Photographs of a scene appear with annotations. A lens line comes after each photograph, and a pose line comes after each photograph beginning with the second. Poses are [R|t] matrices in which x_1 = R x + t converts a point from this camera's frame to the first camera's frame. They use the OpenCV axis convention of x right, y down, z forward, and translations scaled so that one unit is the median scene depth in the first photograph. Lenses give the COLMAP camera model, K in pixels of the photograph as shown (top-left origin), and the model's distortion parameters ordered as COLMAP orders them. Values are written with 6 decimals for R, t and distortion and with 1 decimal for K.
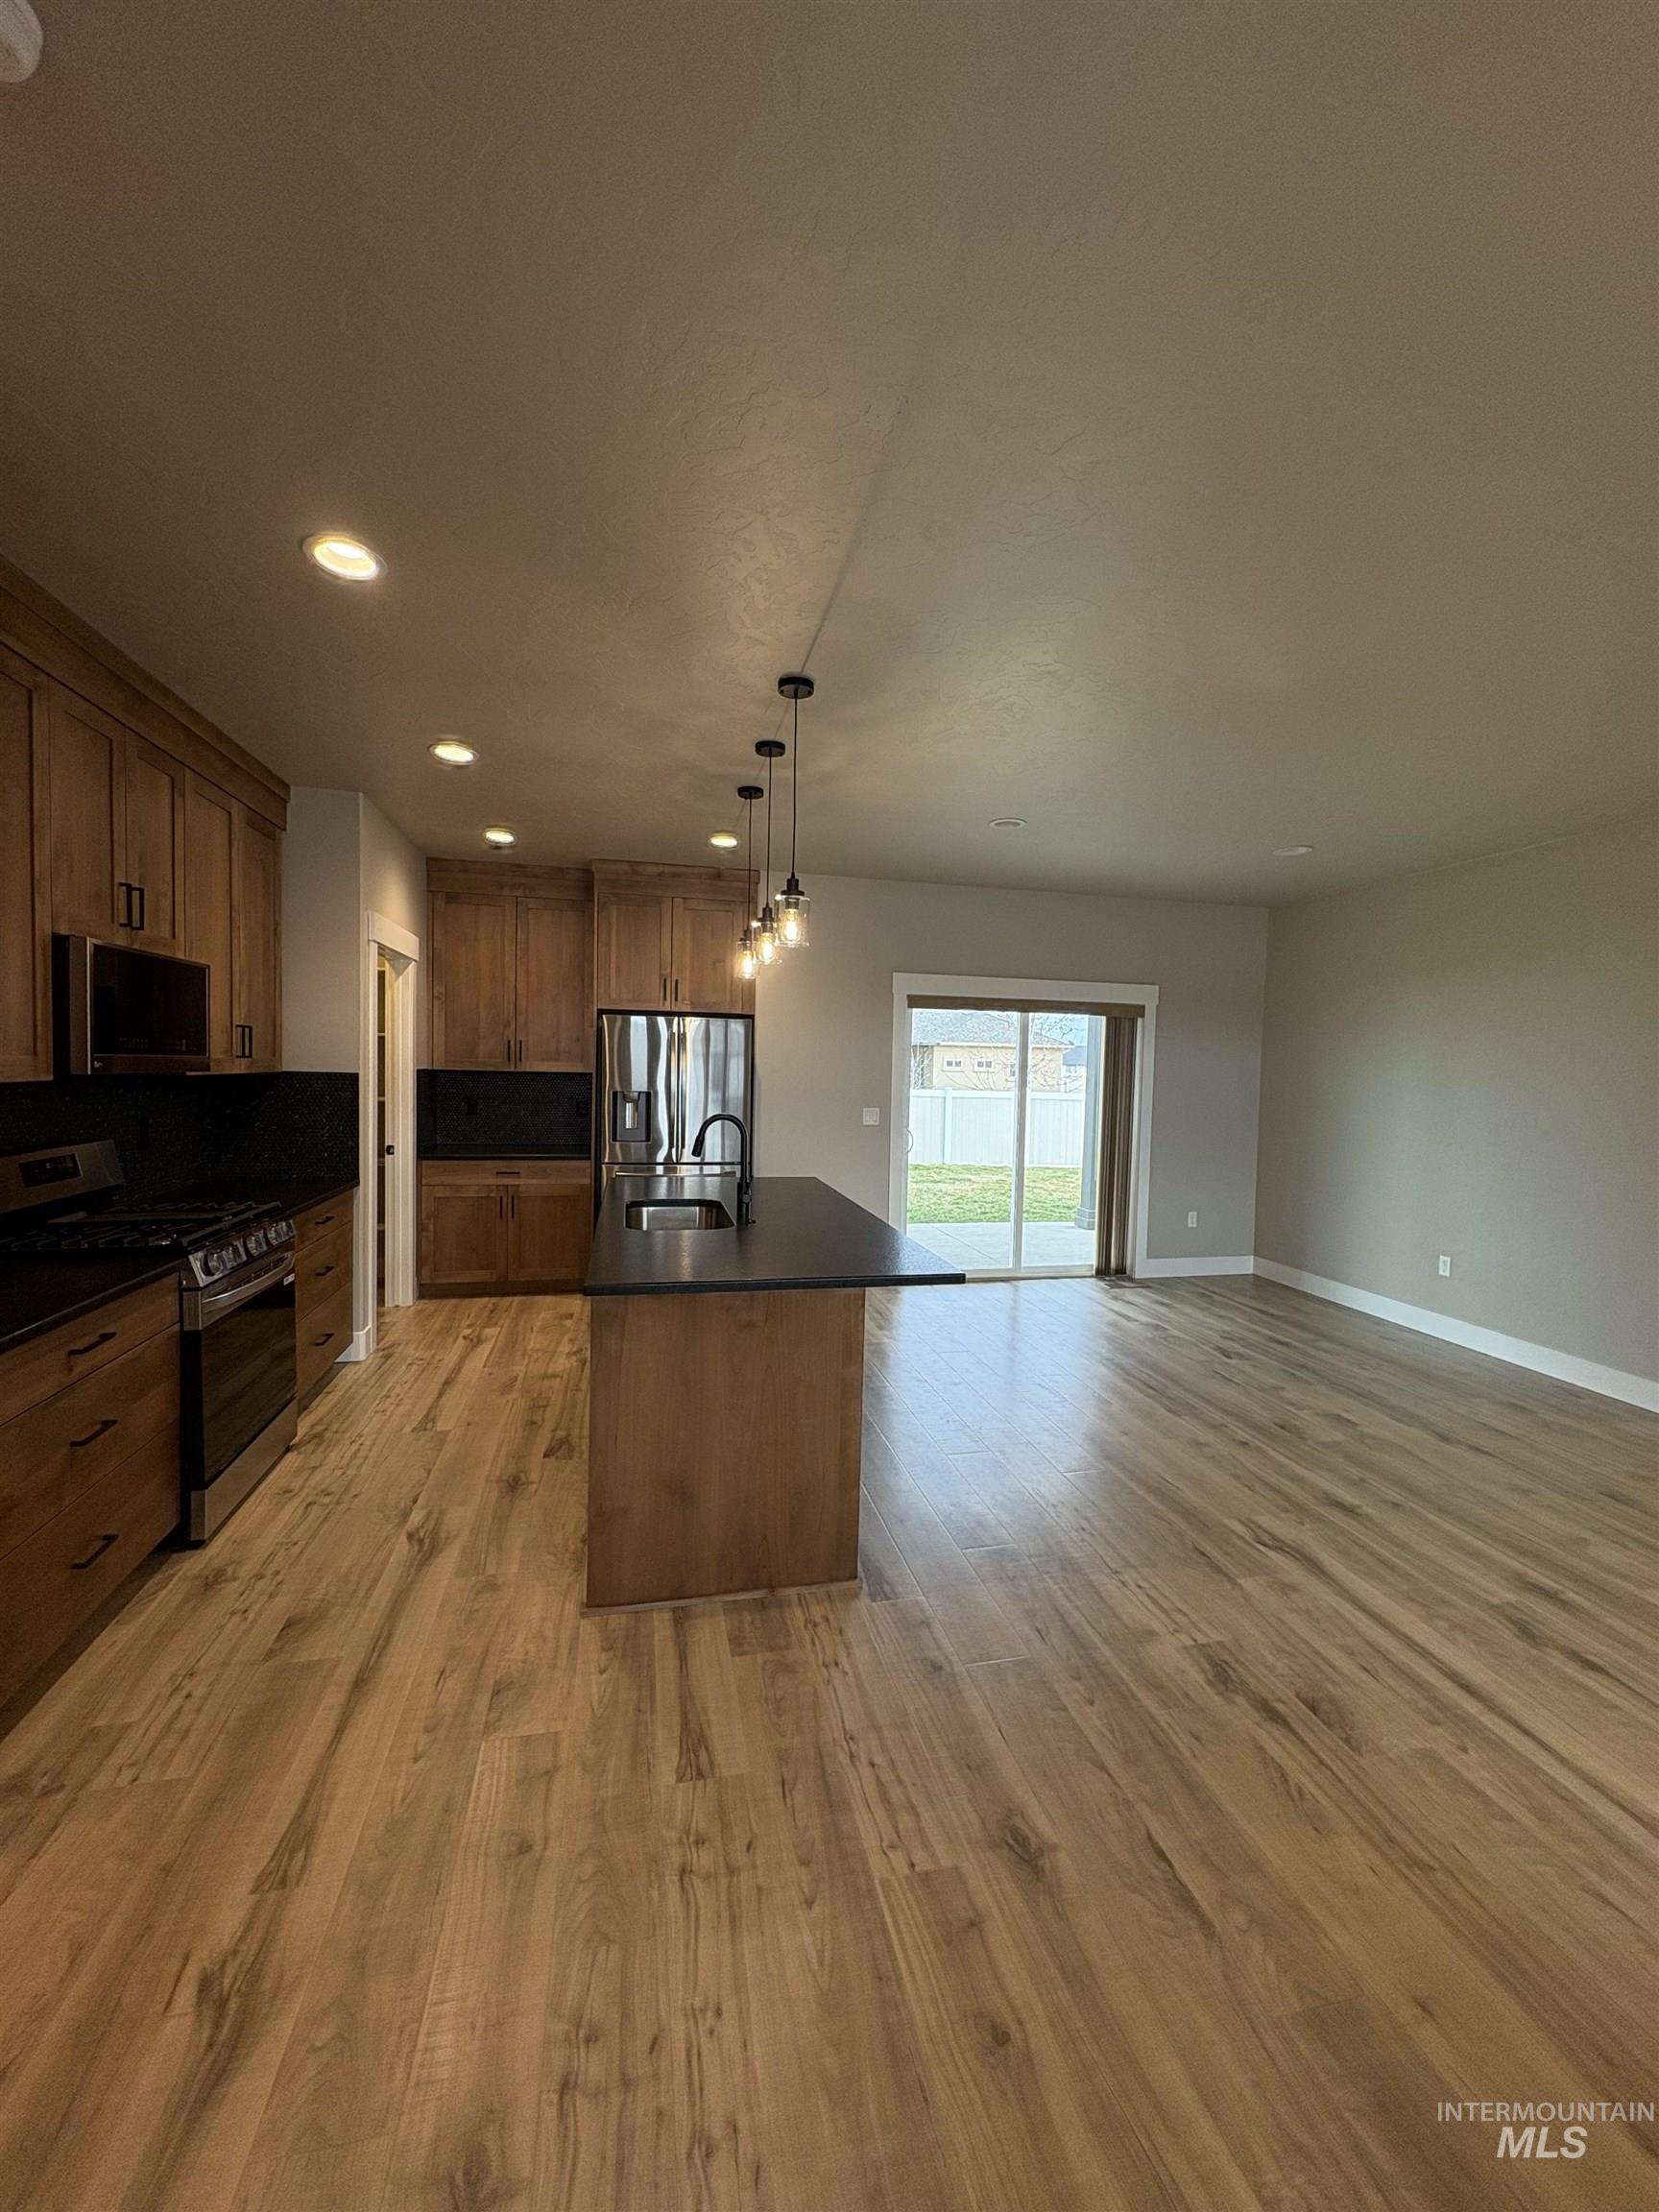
lens RADIAL K [[882.4, 0, 829.6], [0, 882.4, 1105.6], [0, 0, 1]] dist [-0.003348, 0.001183]
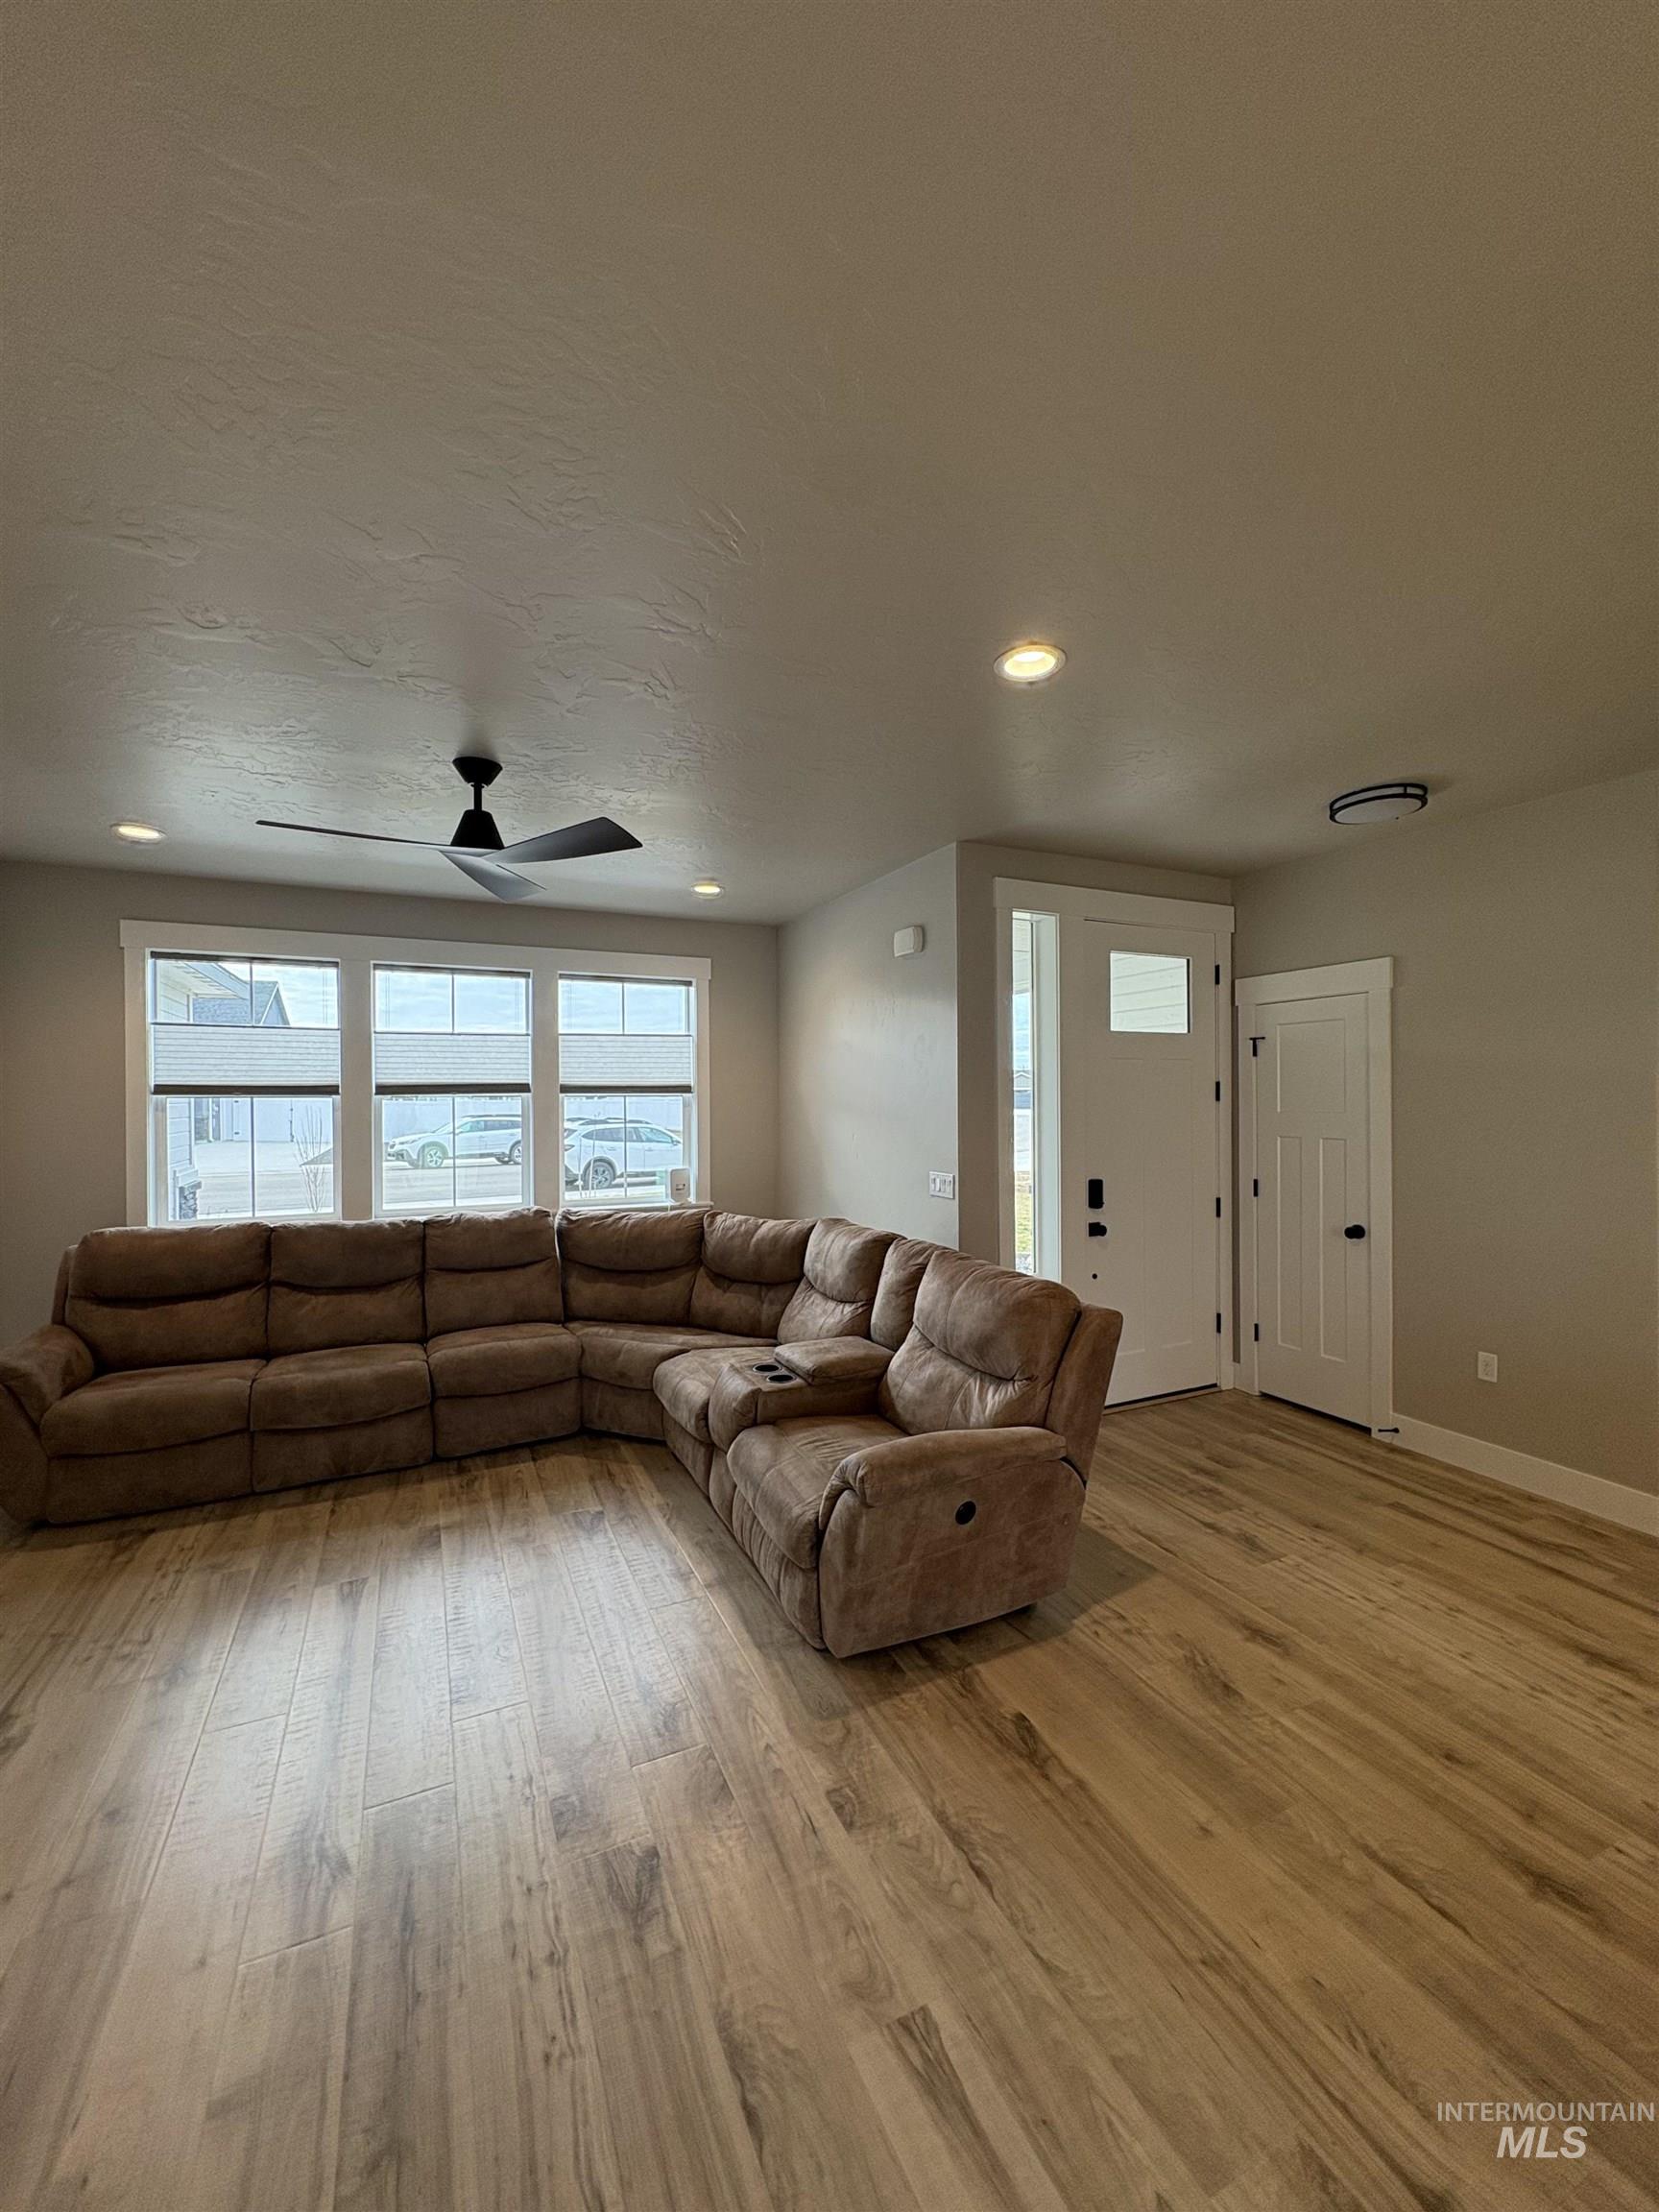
lens RADIAL K [[882.4, 0, 836.2], [0, 882.4, 1105.1], [0, 0, 1]] dist [-0.003348, 0.001183]
pose [[-0.975441, -0.021947, -0.219163, 0.620567], [-0.033971, 0.998108, 0.051247, -0.045677], [0.217624, 0.057434, -0.974341, 0.853569]]
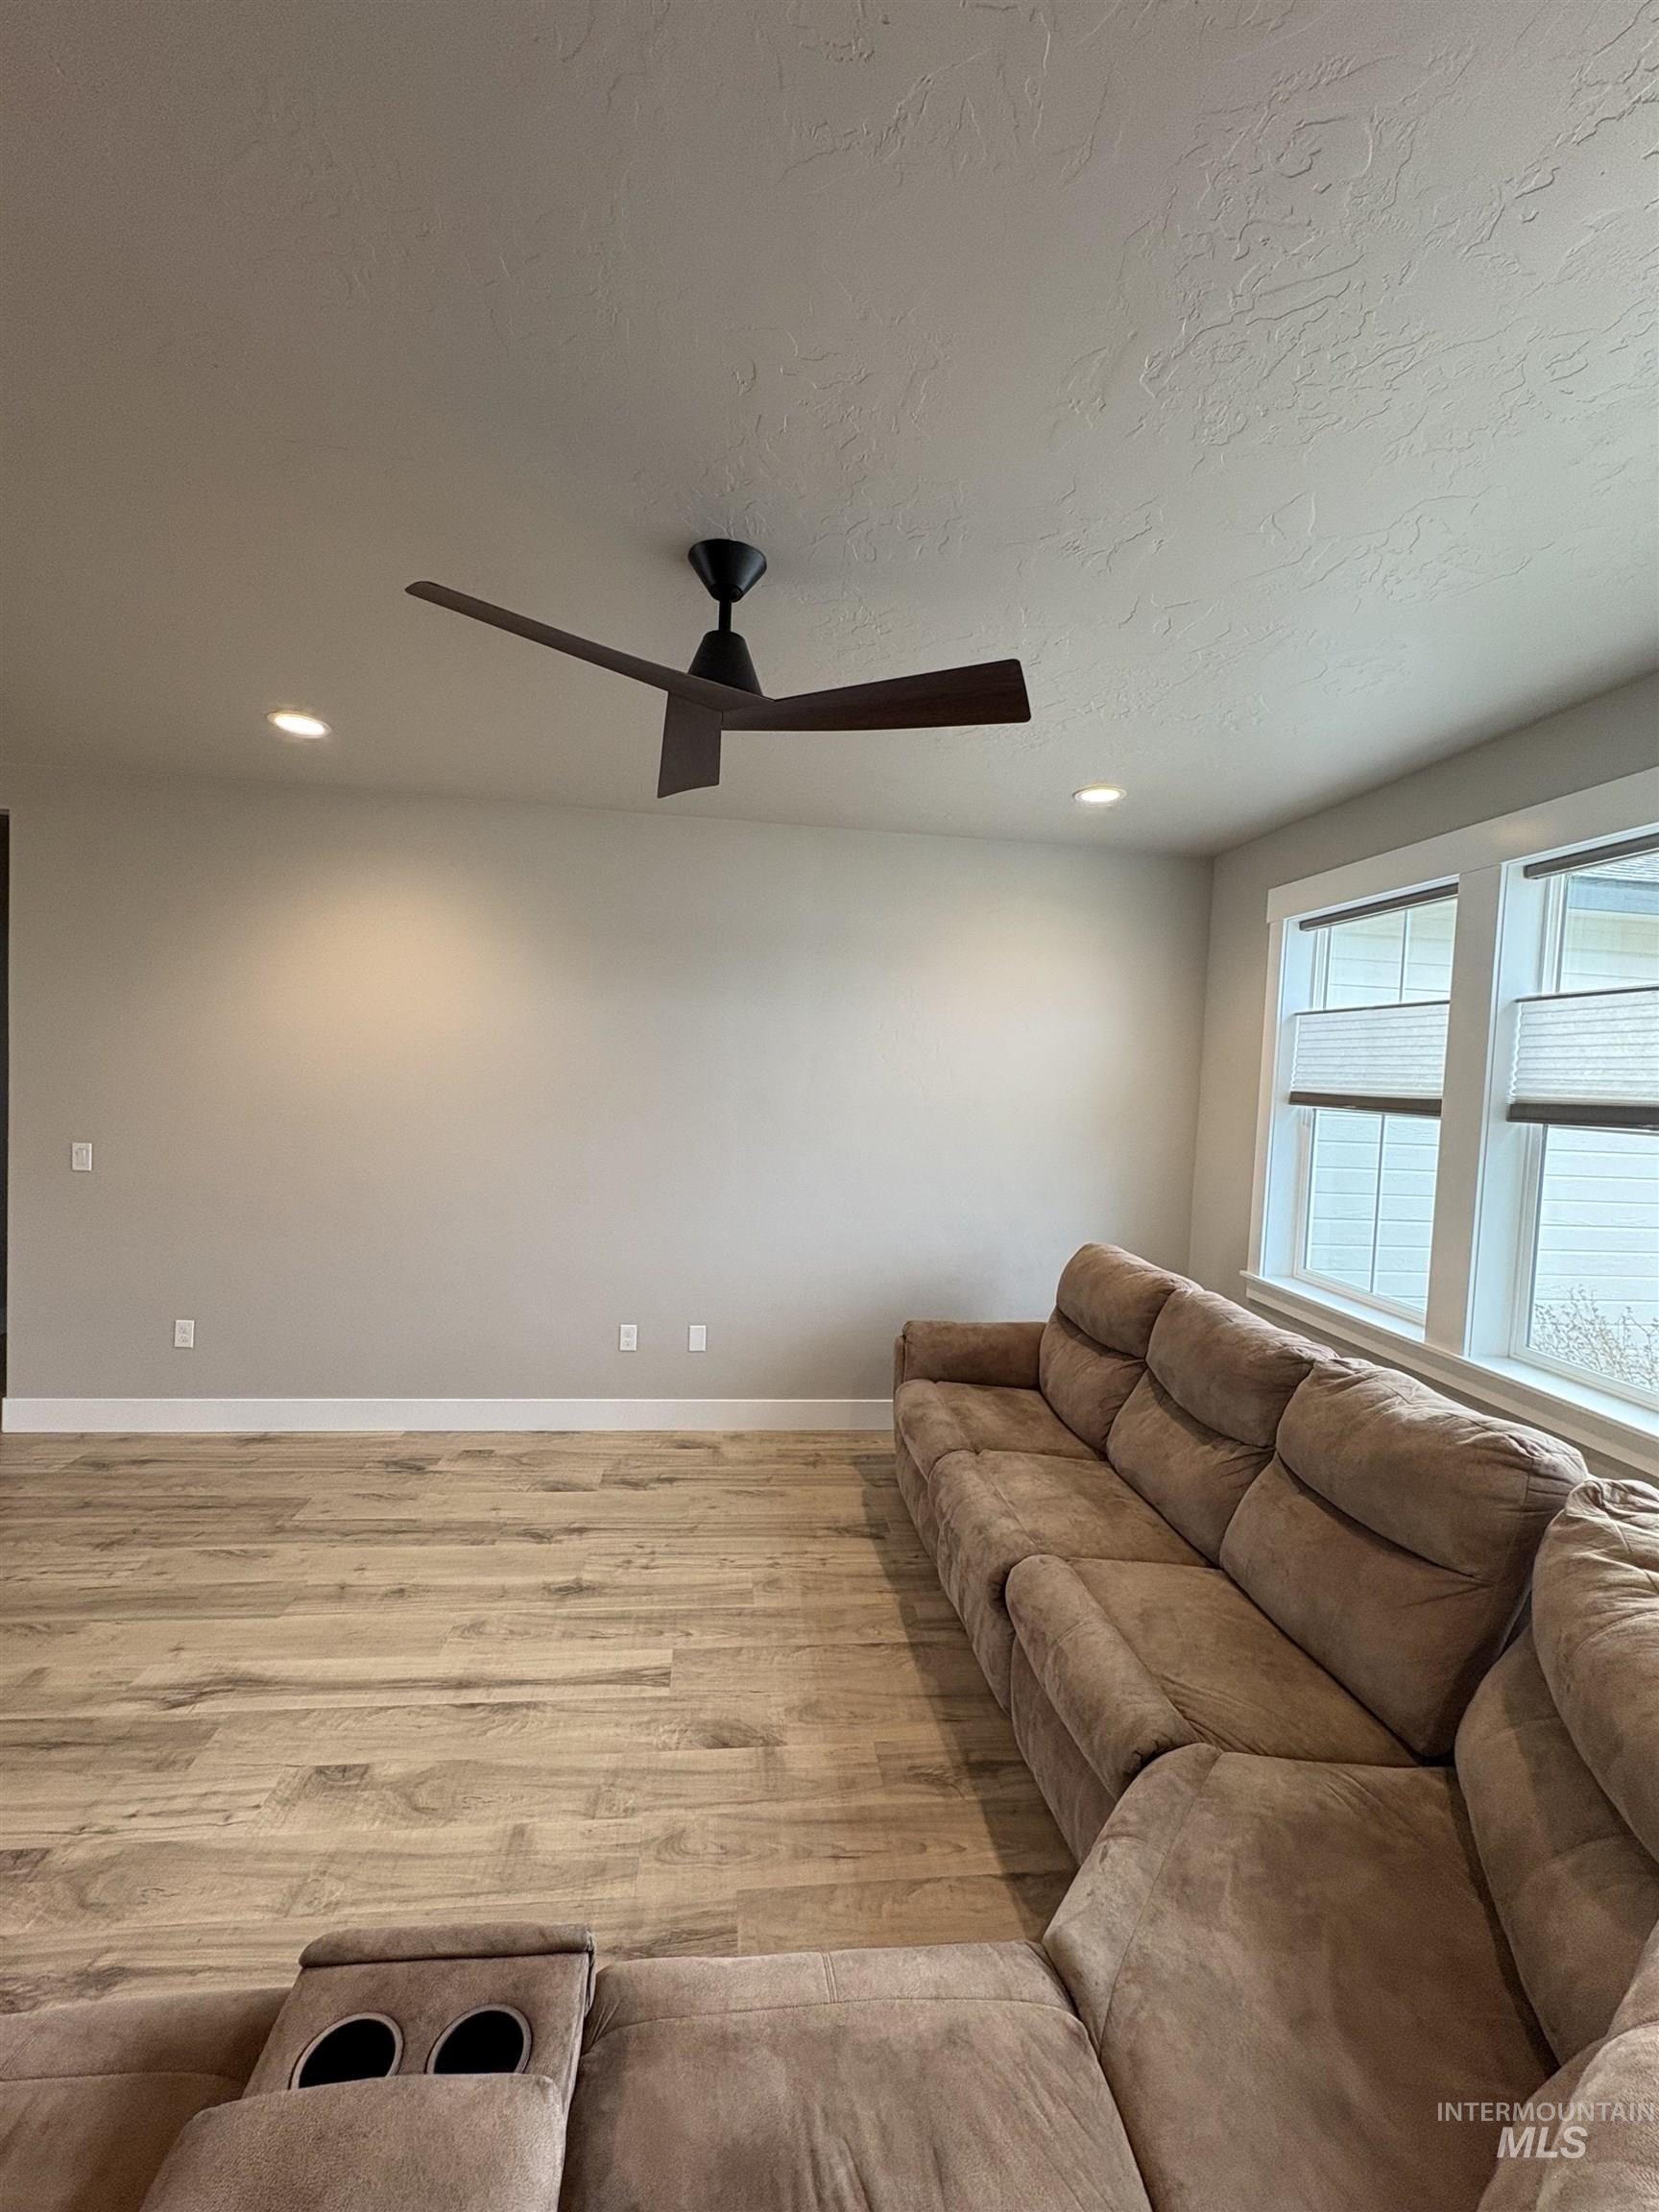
lens RADIAL K [[882.4, 0, 819.7], [0, 882.4, 1117.5], [0, 0, 1]] dist [-0.003348, 0.001183]
pose [[0.119399, -0.075688, 0.989957, 0.244661], [0.008480, 0.997131, 0.075214, -0.027006], [-0.992810, -0.000586, 0.119698, -0.205173]]
